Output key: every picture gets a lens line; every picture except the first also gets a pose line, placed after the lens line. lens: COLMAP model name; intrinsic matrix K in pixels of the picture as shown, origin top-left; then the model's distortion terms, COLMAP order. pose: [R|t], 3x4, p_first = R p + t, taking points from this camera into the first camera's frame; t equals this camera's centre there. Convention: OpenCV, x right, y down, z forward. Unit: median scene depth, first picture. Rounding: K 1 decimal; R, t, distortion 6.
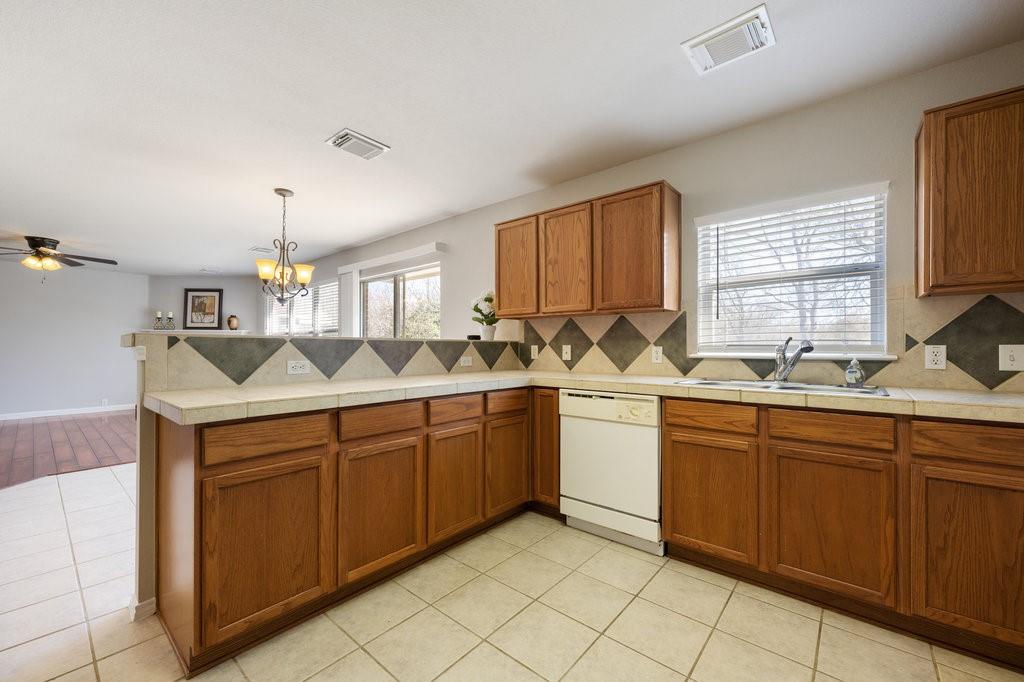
lens RADIAL K [[406.1, 0, 513.0], [0, 406.1, 346.2], [0, 0, 1]] dist [-0.000110, 0.000104]
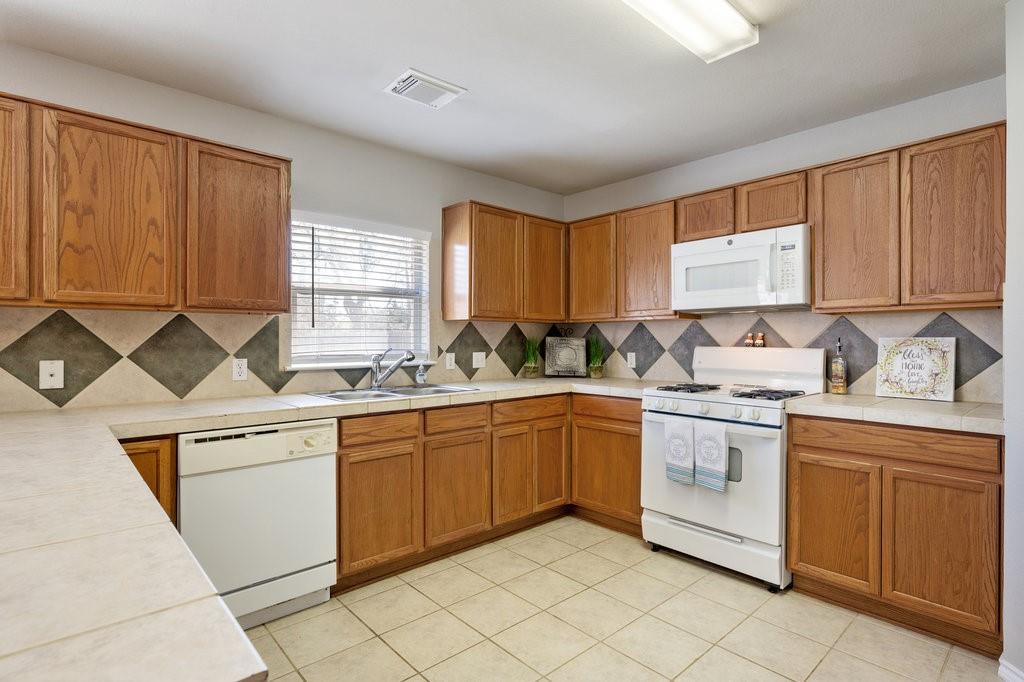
lens RADIAL K [[514.6, 0, 512.0], [0, 514.6, 341.0], [0, 0, 1]] dist [0.001076, 0.000280]
pose [[0.136367, -0.005420, 0.990643, -0.583476], [-0.001871, 0.999982, 0.005729, -0.042777], [-0.990657, -0.002635, 0.136355, 0.392558]]
